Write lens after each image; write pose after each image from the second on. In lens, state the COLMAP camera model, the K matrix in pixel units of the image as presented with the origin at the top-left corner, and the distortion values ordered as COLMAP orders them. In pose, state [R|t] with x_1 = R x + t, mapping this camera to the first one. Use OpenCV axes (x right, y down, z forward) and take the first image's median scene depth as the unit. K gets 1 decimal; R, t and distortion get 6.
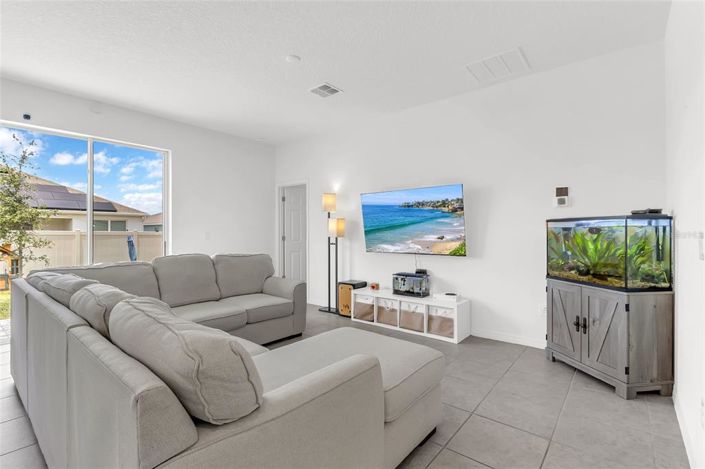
lens RADIAL K [[334.3, 0, 352.5], [0, 334.3, 234.5], [0, 0, 1]] dist [0.036893, -0.000049]
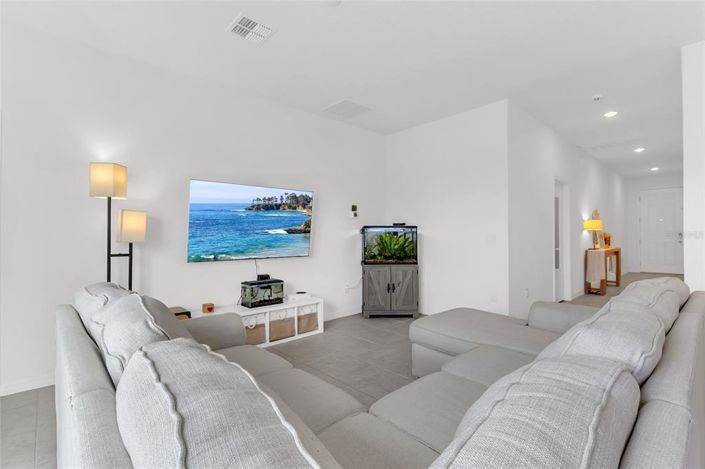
lens RADIAL K [[334.3, 0, 352.5], [0, 334.3, 234.5], [0, 0, 1]] dist [0.036893, -0.000049]
pose [[0.146233, 0.012614, 0.989170, -0.760018], [0.019020, 0.999698, -0.015560, 0.013176], [-0.989067, 0.021090, 0.145949, 0.699794]]
